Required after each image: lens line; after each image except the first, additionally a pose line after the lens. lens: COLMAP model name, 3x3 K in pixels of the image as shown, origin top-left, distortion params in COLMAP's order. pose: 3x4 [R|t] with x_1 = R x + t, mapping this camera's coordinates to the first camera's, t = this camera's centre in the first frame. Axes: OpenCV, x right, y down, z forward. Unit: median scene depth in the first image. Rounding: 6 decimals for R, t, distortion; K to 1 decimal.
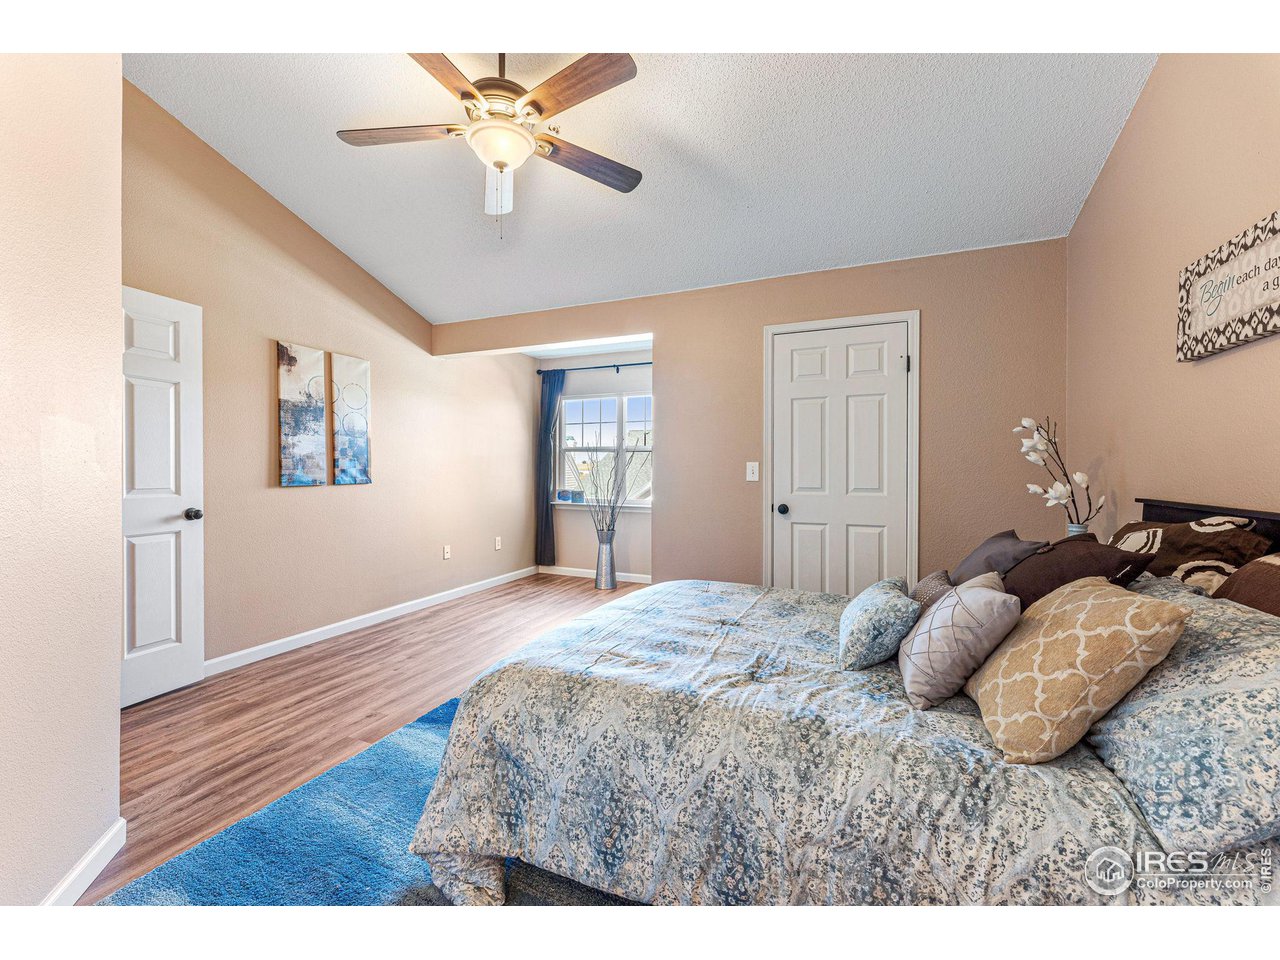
lens RADIAL K [[521.7, 0, 629.8], [0, 521.7, 471.9], [0, 0, 1]] dist [0.000535, -0.000240]
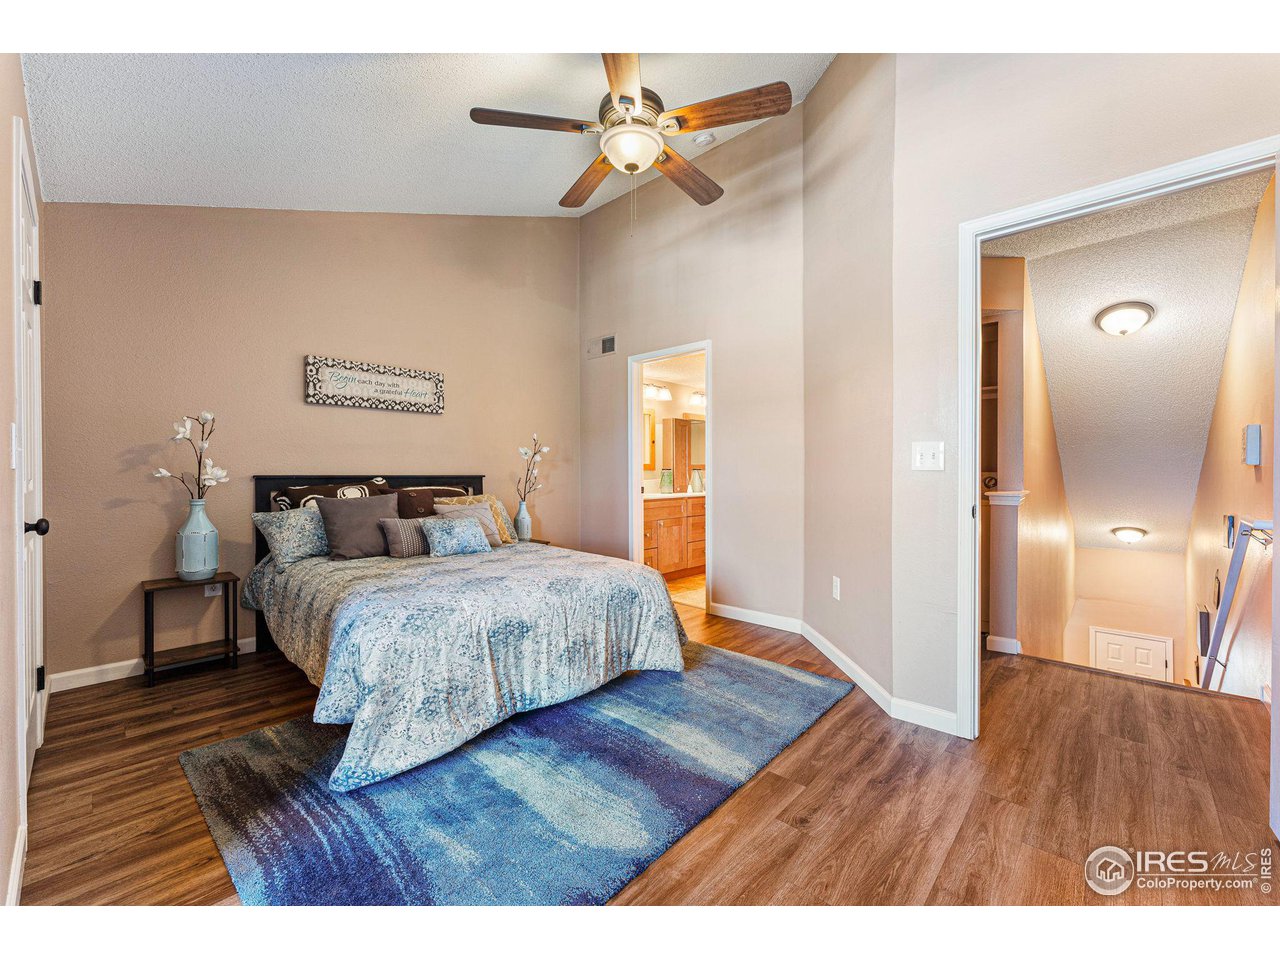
lens RADIAL K [[521.7, 0, 636.2], [0, 521.7, 475.1], [0, 0, 1]] dist [0.000535, -0.000240]
pose [[-0.939892, -0.006947, 0.341400, -0.379585], [-0.003114, 0.999926, 0.011774, 0.015901], [-0.341457, 0.010003, -0.939844, 1.227897]]
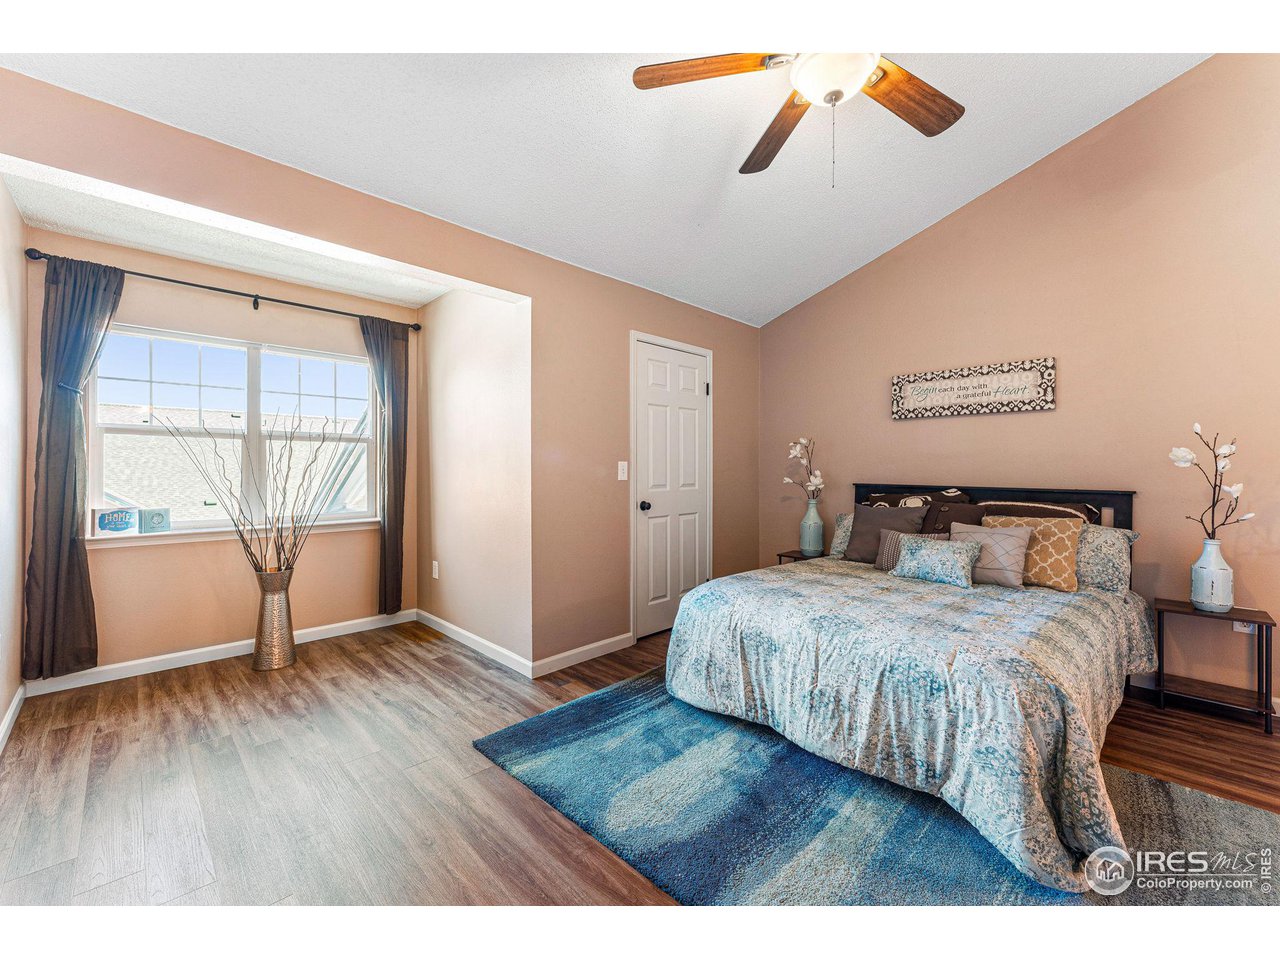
lens RADIAL K [[521.7, 0, 632.6], [0, 521.7, 473.0], [0, 0, 1]] dist [0.000535, -0.000240]
pose [[0.385814, -0.012641, 0.922490, -0.686377], [0.002476, 0.999917, 0.012666, -0.009611], [-0.922573, -0.002602, 0.385813, 0.593389]]
